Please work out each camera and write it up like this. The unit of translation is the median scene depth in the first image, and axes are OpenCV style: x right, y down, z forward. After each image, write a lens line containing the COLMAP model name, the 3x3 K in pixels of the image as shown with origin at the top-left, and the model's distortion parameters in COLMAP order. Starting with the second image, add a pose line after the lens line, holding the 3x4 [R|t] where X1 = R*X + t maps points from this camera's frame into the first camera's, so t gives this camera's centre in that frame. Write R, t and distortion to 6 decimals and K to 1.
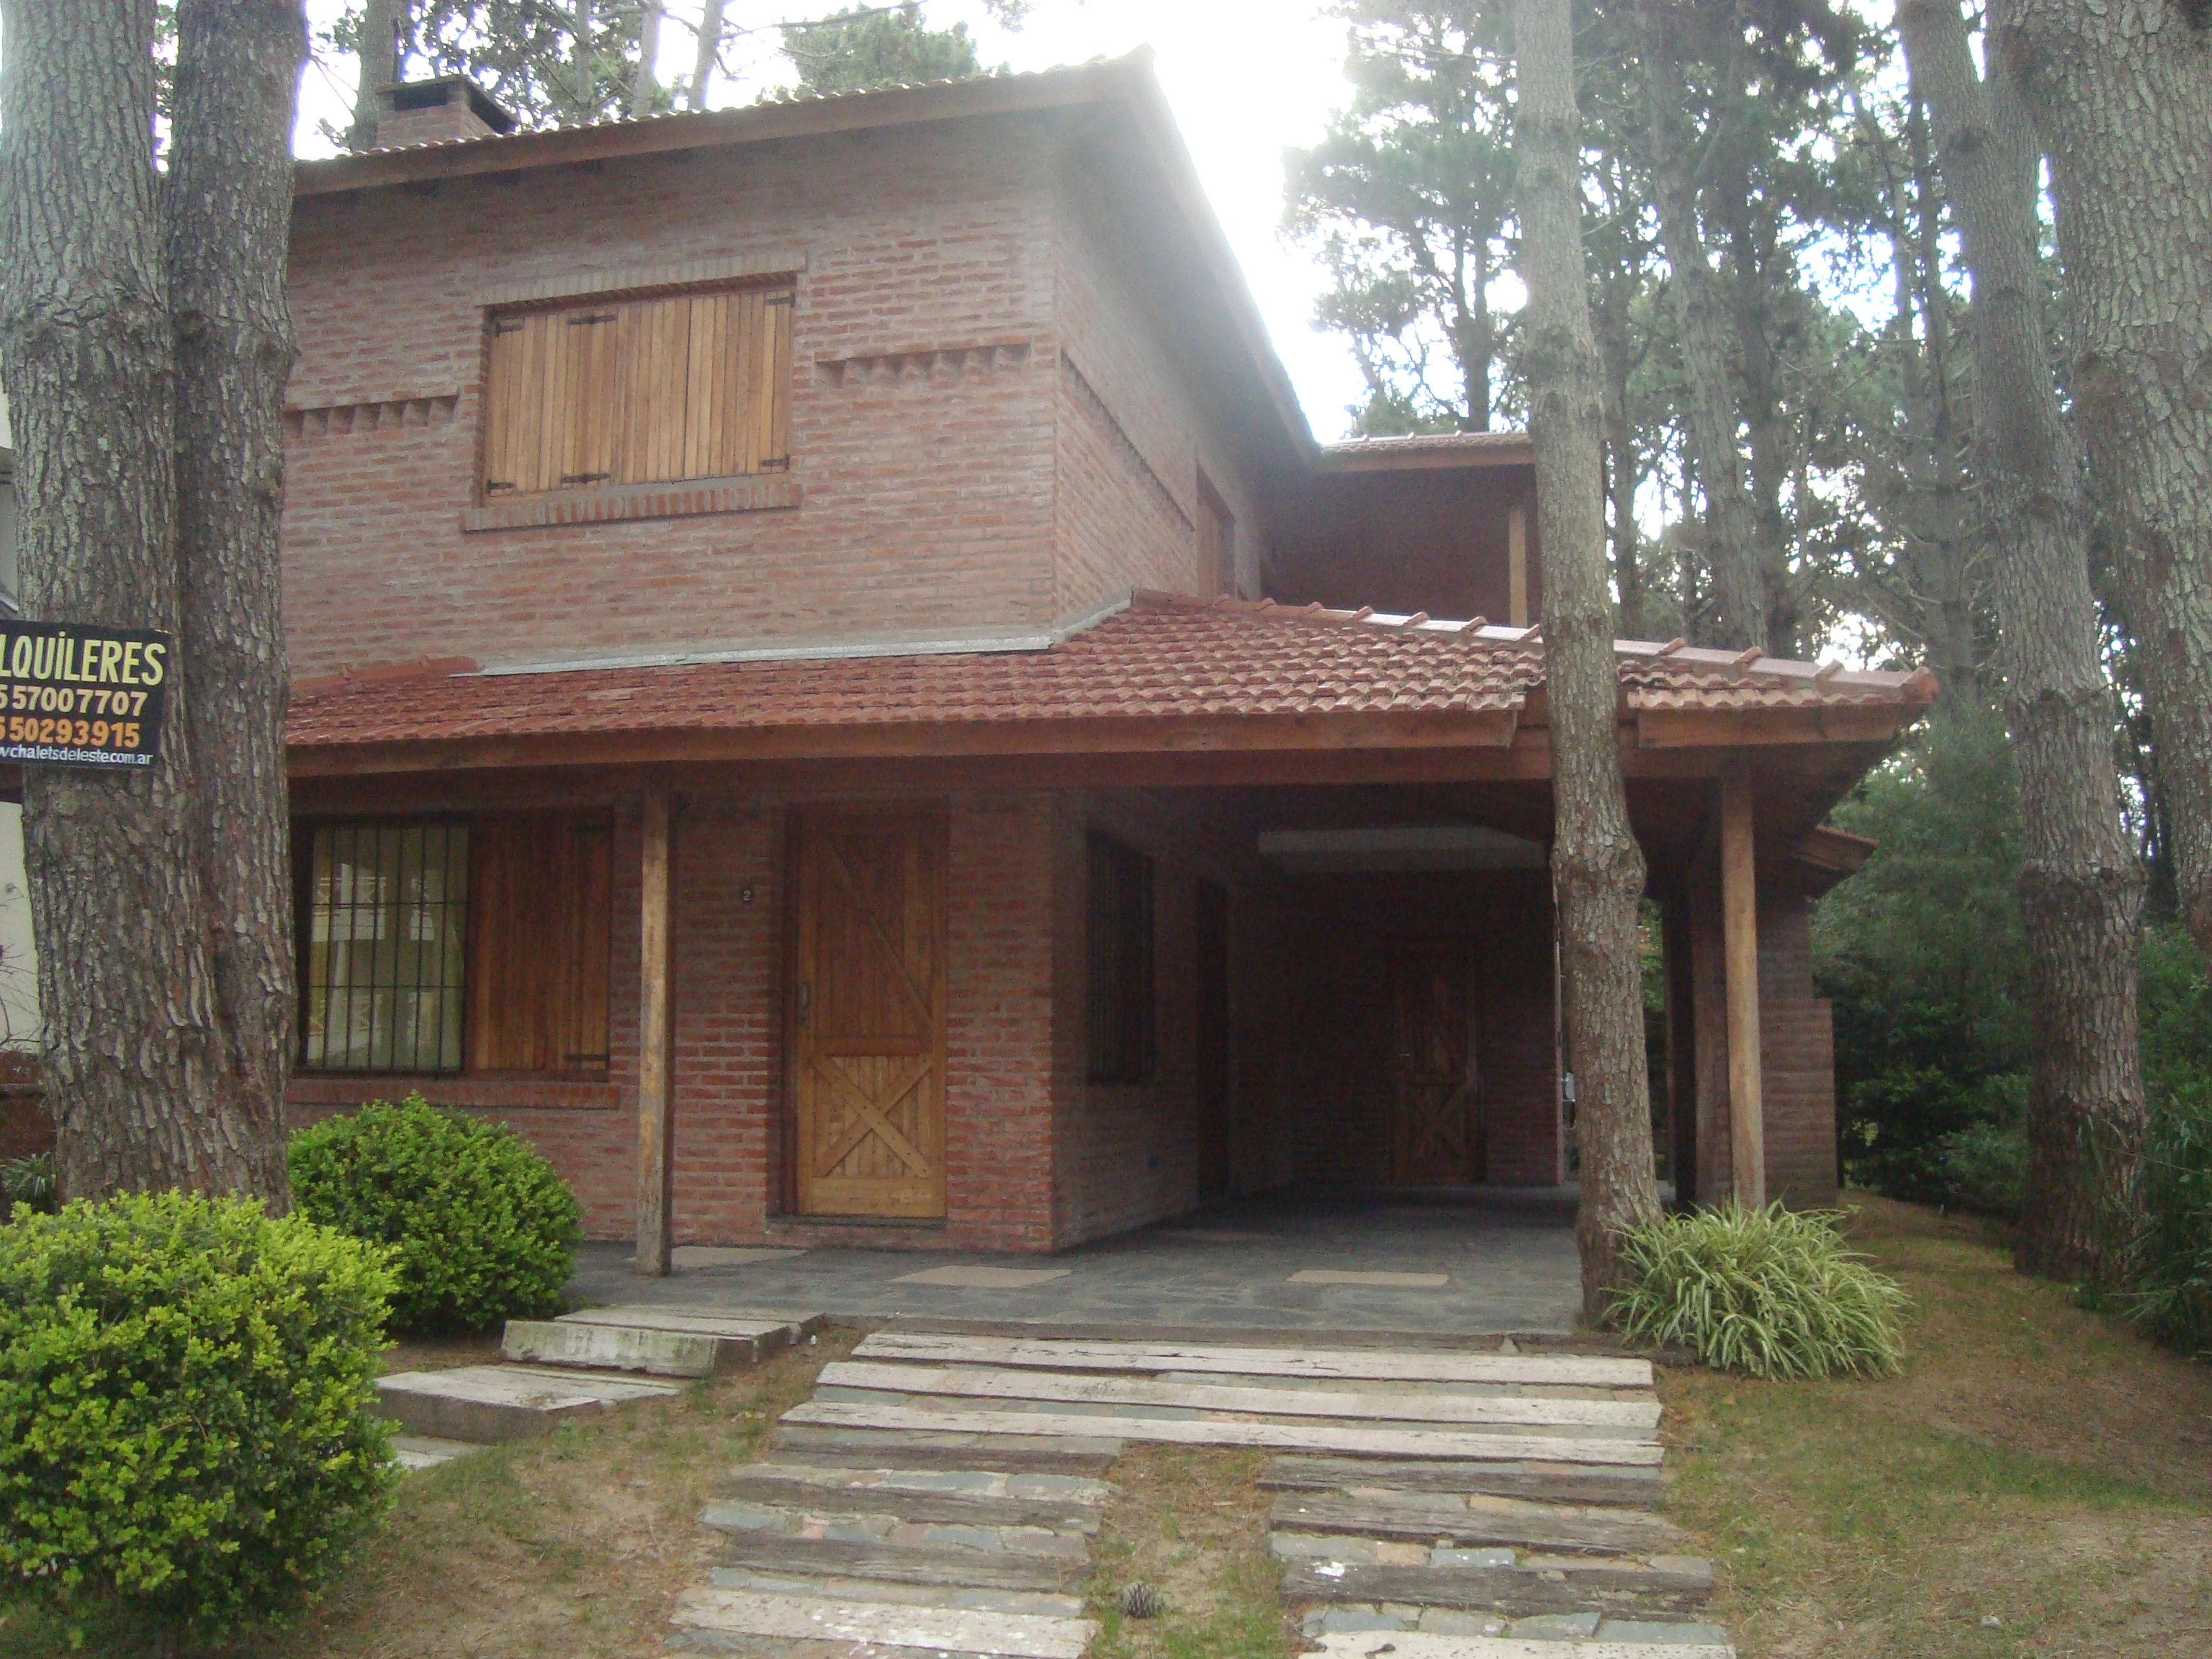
lens RADIAL K [[2146.0, 0, 1129.6], [0, 2146.0, 833.7], [0, 0, 1]] dist [-0.212061, 0.221914]
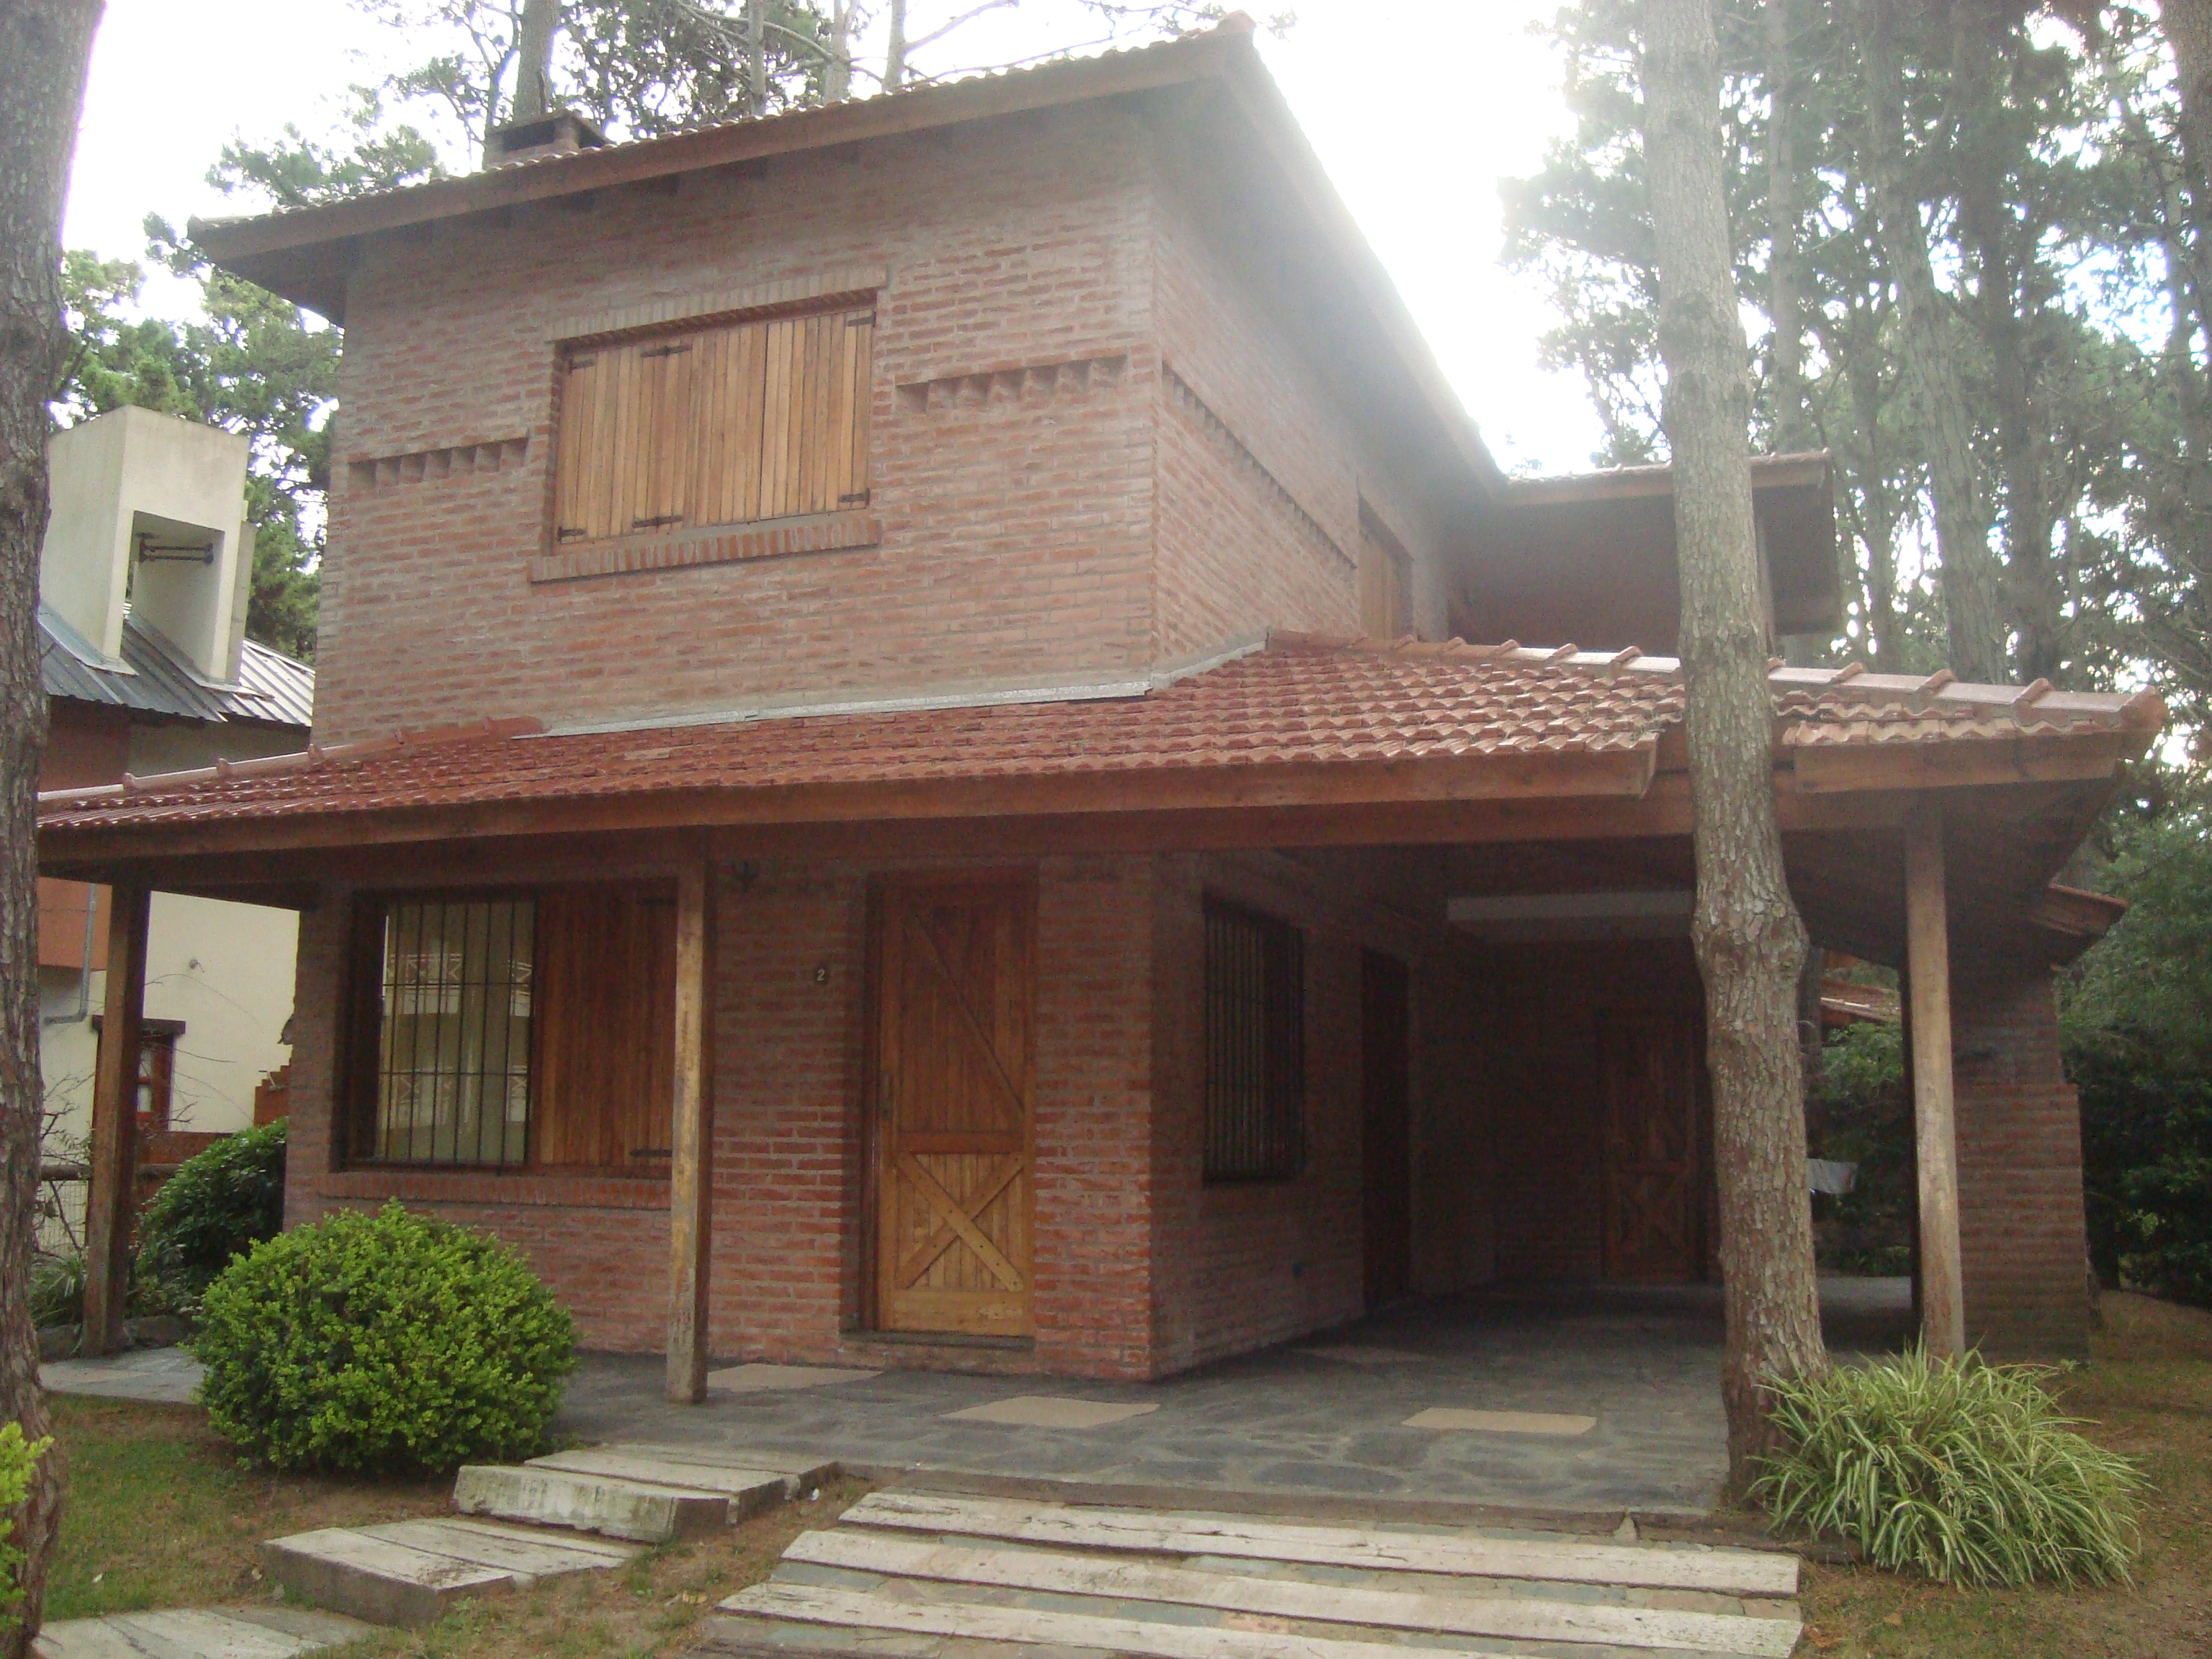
lens RADIAL K [[2146.0, 0, 1129.6], [0, 2146.0, 833.7], [0, 0, 1]] dist [-0.212061, 0.221914]
pose [[0.991715, -0.012872, -0.127814, 0.068686], [0.008812, 0.999440, -0.032282, -0.000575], [0.128158, 0.030889, 0.991273, 0.123080]]
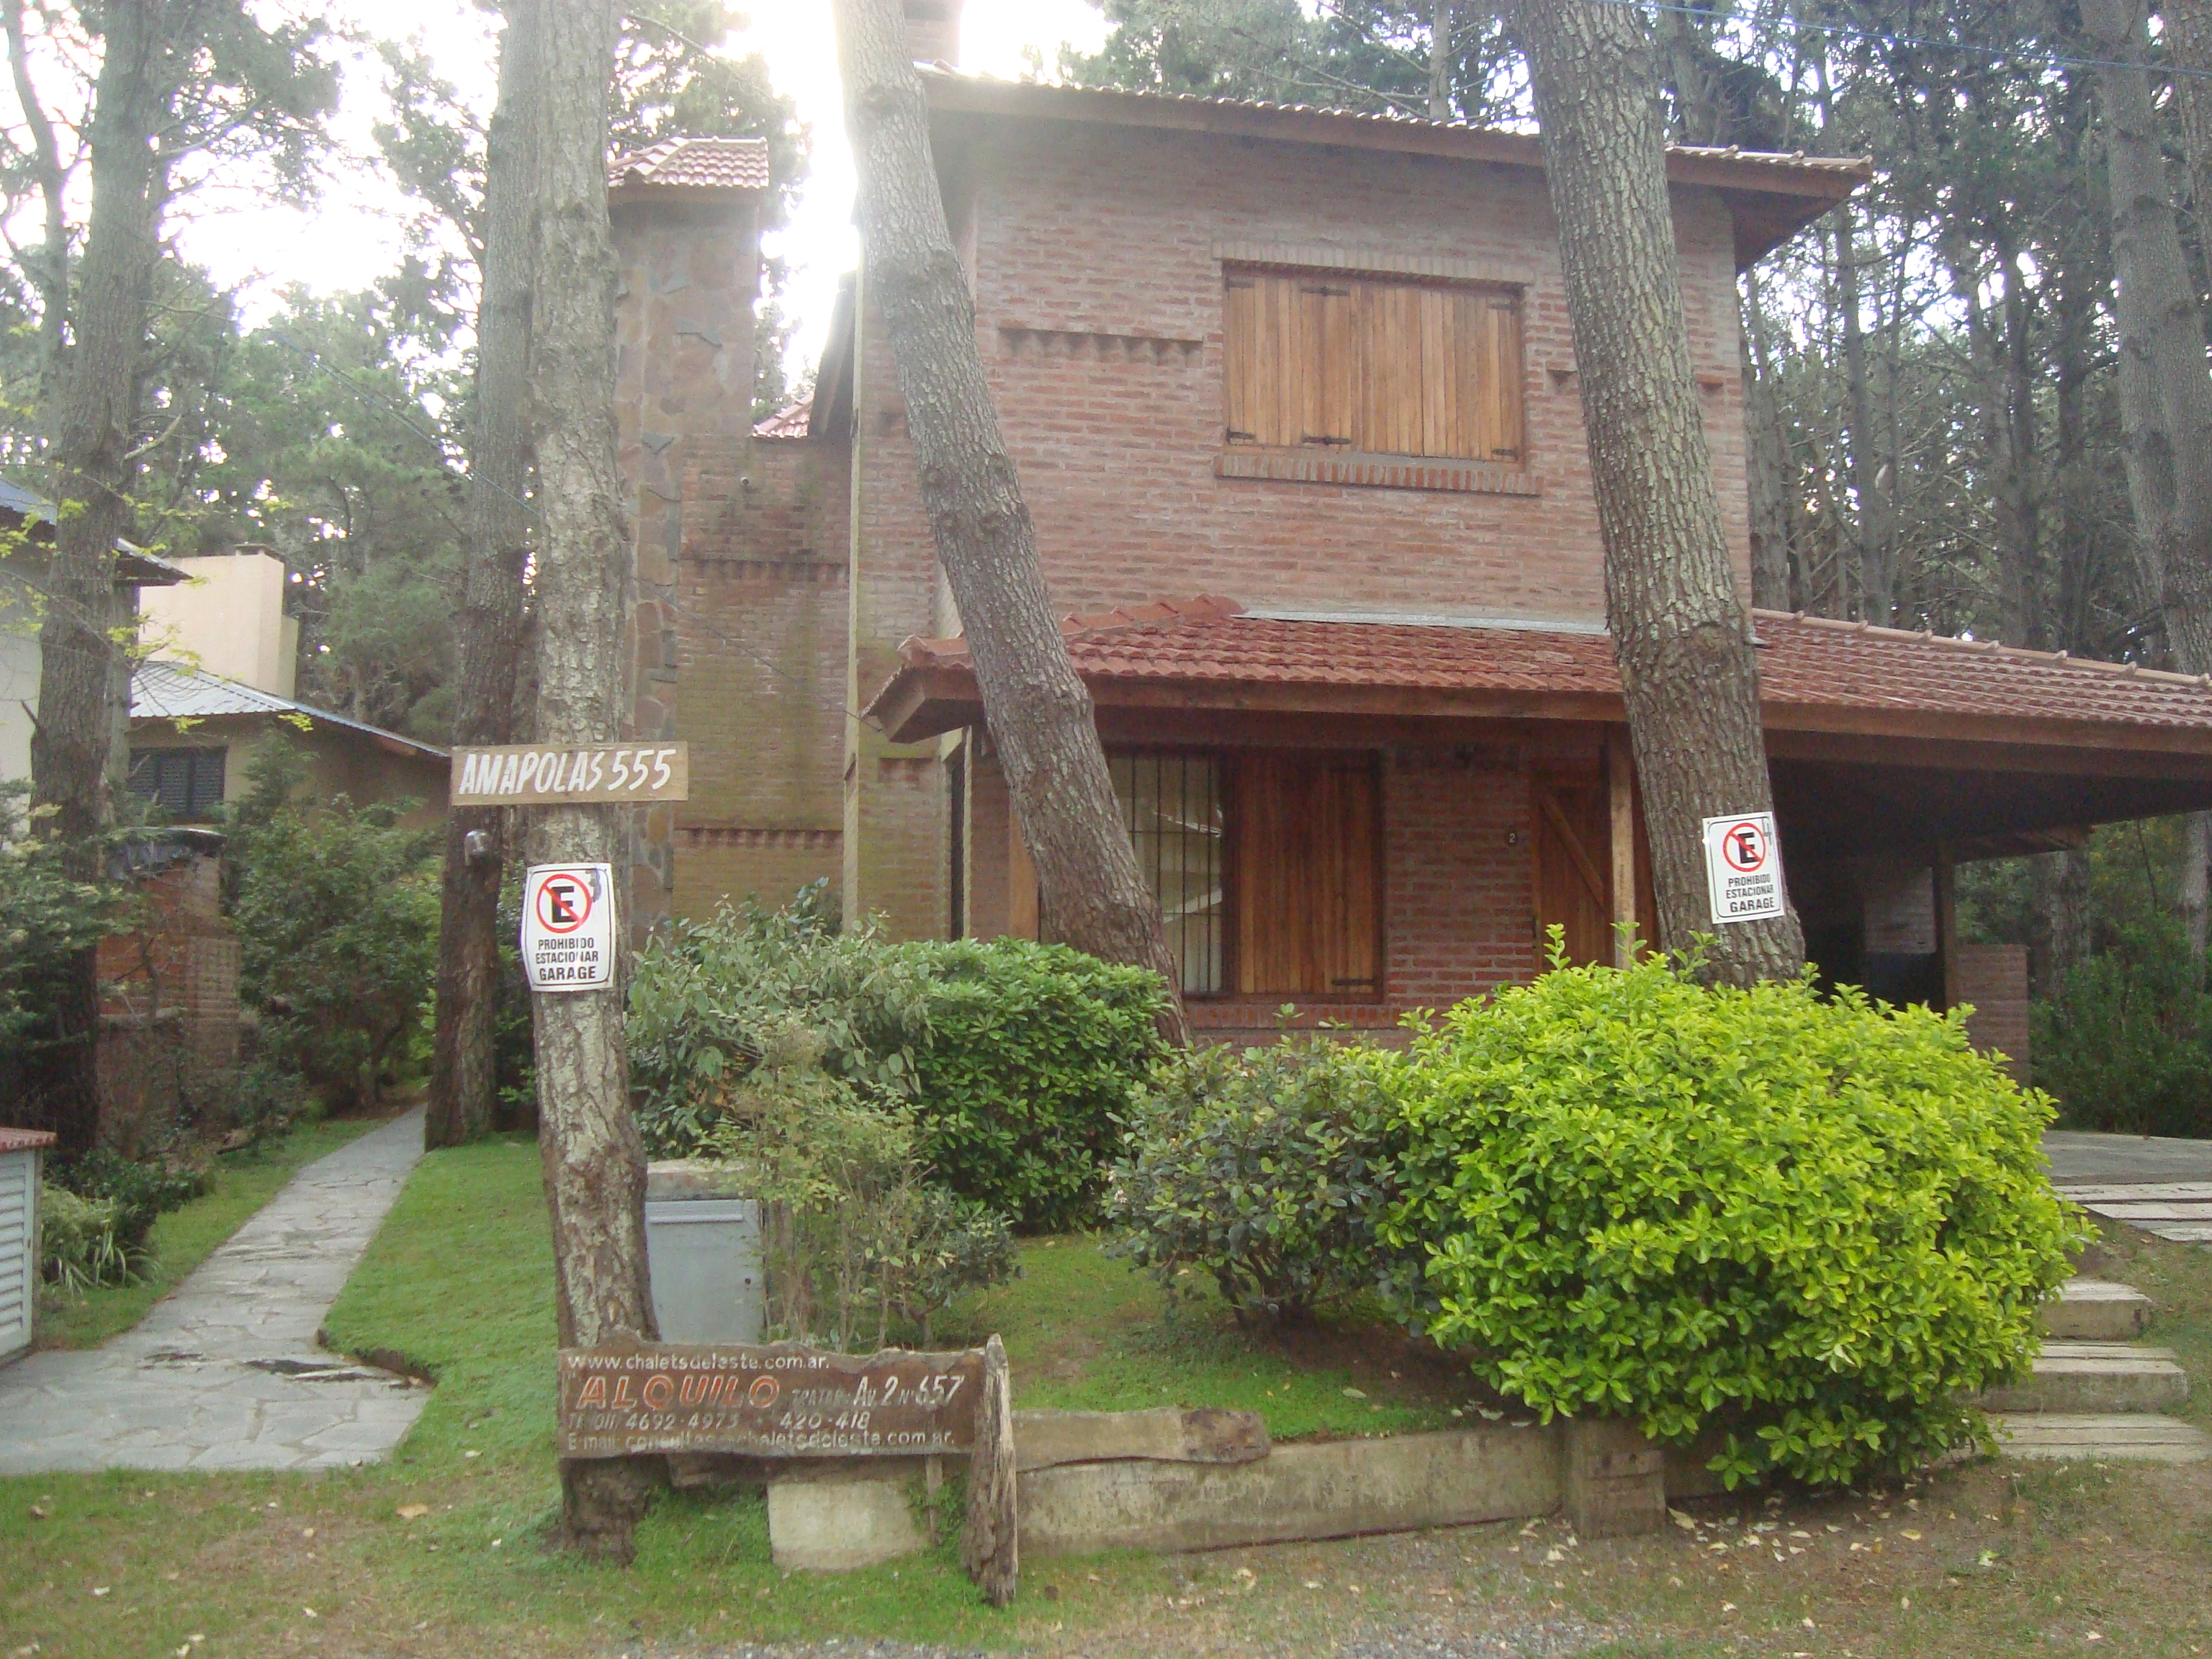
lens RADIAL K [[2146.0, 0, 1129.6], [0, 2146.0, 833.7], [0, 0, 1]] dist [-0.212061, 0.221914]
pose [[0.909132, 0.036981, 0.414864, -0.860536], [-0.048024, 0.998715, 0.016214, 0.018951], [-0.413731, -0.034664, 0.909739, 0.059614]]
